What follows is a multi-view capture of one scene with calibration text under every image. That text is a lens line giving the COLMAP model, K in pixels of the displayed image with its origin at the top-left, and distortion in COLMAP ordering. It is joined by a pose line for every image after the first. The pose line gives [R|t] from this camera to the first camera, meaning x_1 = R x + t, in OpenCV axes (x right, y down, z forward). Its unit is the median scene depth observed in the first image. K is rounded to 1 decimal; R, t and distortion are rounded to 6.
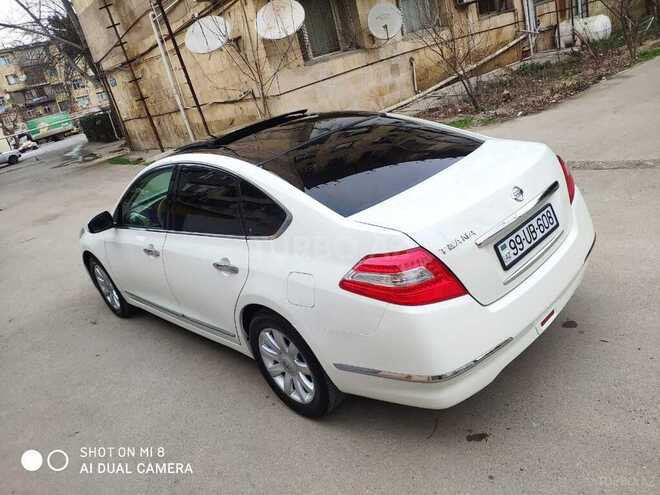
lens RADIAL K [[553.8, 0, 330.0], [0, 553.8, 247.5], [0, 0, 1]] dist [0.101130, -0.224051]
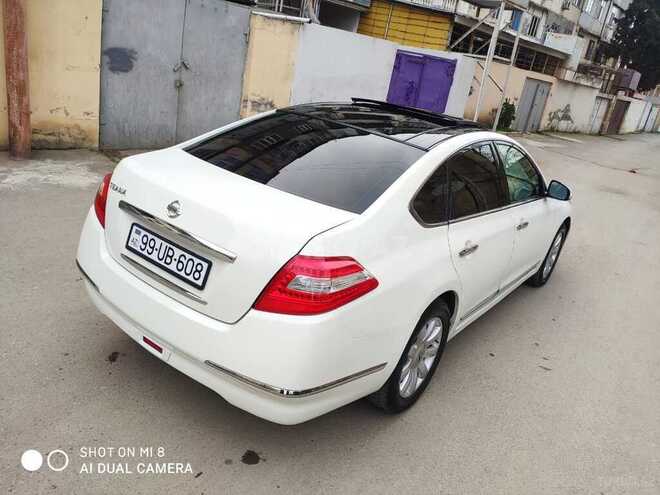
lens RADIAL K [[527.1, 0, 330.0], [0, 527.1, 247.5], [0, 0, 1]] dist [-0.006141, -0.007392]
pose [[0.100604, 0.579568, -0.808691, 0.267204], [-0.520019, 0.723583, 0.453881, -0.140540], [0.848209, 0.374872, 0.374181, 0.221301]]
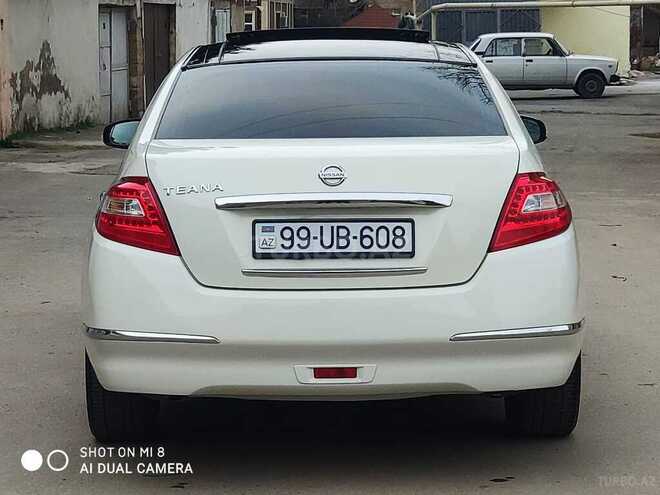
lens RADIAL K [[2068.7, 0, 330.0], [0, 2068.7, 247.5], [0, 0, 1]] dist [0.043030, 1.695341]
pose [[0.688738, 0.305620, -0.657447, 0.505104], [-0.397019, 0.917748, 0.010709, -0.009348], [0.606644, 0.253644, 0.753424, -0.232204]]
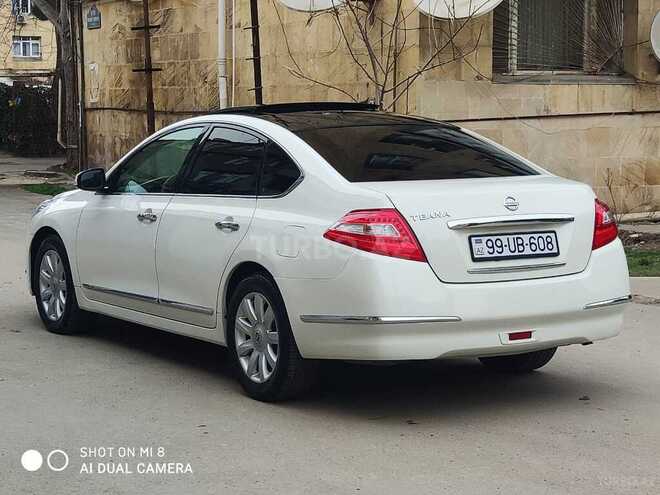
lens RADIAL K [[2068.7, 0, 330.0], [0, 2068.7, 247.5], [0, 0, 1]] dist [0.043030, 1.695341]
pose [[0.949807, 0.252119, -0.185209, 0.182682], [-0.289090, 0.933615, -0.211635, 0.219624], [0.119557, 0.254555, 0.959639, -0.670628]]
